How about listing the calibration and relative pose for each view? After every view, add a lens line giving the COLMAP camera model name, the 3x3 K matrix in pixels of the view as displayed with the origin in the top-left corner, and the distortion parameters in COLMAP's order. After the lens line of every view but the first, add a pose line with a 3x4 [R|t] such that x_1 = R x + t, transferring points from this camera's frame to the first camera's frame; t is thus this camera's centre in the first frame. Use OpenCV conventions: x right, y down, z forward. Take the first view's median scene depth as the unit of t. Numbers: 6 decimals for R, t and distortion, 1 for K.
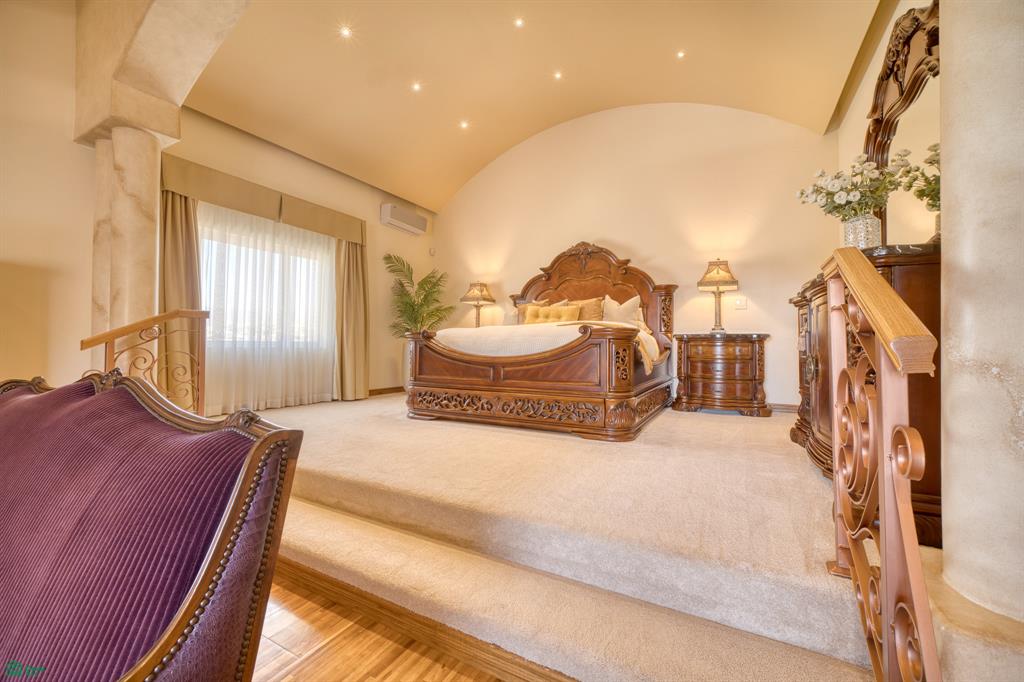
lens RADIAL K [[408.3, 0, 512.7], [0, 408.3, 337.6], [0, 0, 1]] dist [0.000241, -0.000003]
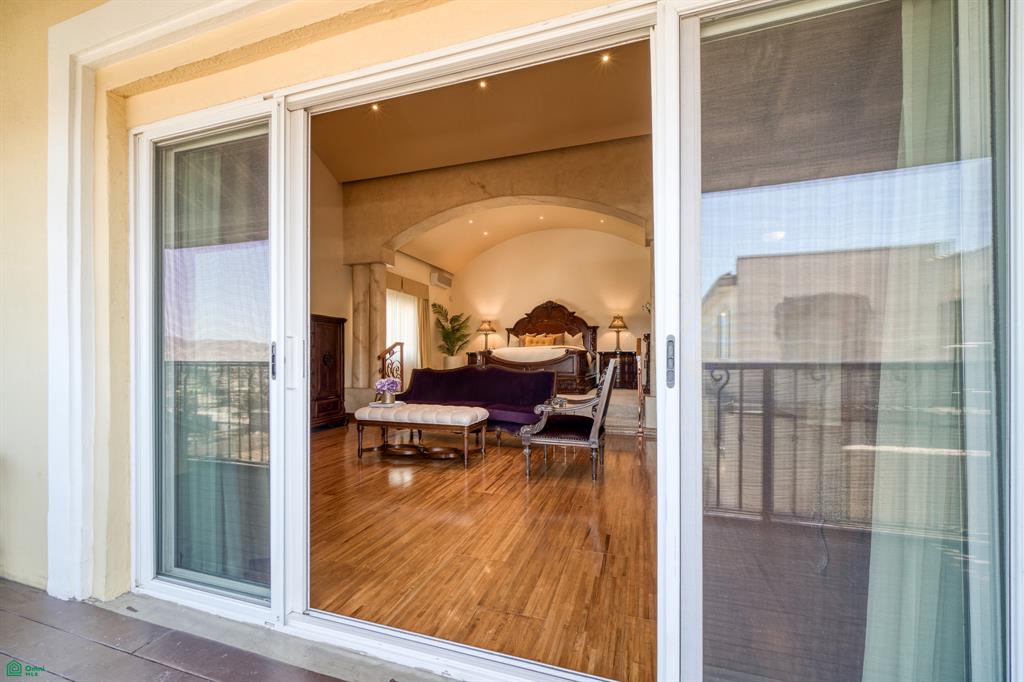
lens RADIAL K [[408.3, 0, 509.7], [0, 408.3, 349.5], [0, 0, 1]] dist [0.000241, -0.000003]
pose [[0.980175, 0.000107, 0.198134, -0.398779], [0.000200, 0.999999, -0.001532, -0.014805], [-0.198134, 0.001541, 0.980174, -0.823007]]
